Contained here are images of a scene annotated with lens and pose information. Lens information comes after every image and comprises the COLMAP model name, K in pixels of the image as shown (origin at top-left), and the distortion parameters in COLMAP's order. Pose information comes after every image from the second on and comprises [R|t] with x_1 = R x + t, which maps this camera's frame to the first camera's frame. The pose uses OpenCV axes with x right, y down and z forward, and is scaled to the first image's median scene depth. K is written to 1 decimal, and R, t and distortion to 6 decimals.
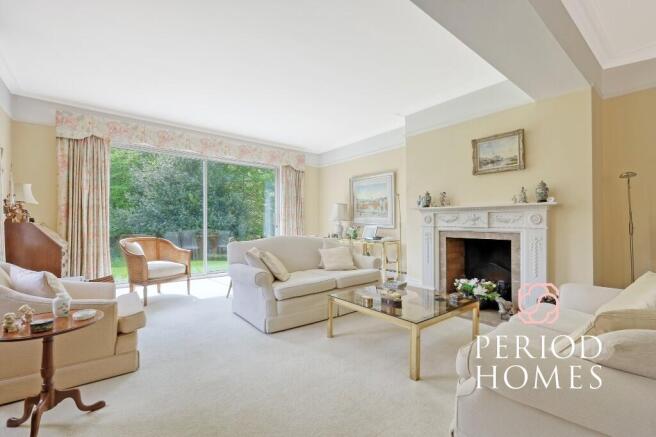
lens RADIAL K [[287.5, 0, 327.0], [0, 287.5, 221.1], [0, 0, 1]] dist [0.000841, -0.000146]
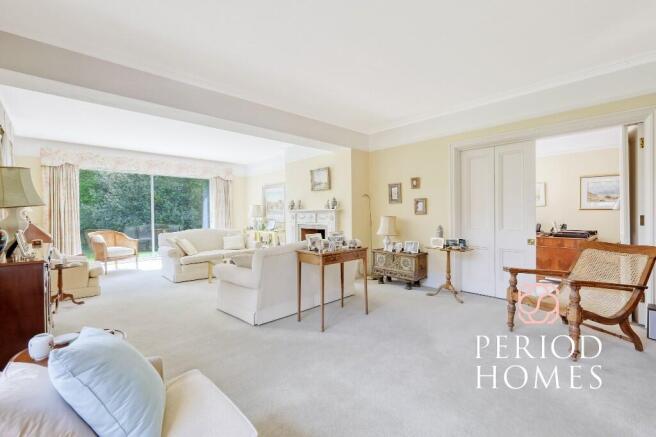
lens RADIAL K [[287.5, 0, 328.5], [0, 287.5, 216.3], [0, 0, 1]] dist [0.000841, -0.000146]
pose [[0.996694, -0.011424, 0.080446, 0.418003], [0.010263, 0.999837, 0.014824, -0.033130], [-0.080602, -0.013949, 0.996649, -0.603384]]
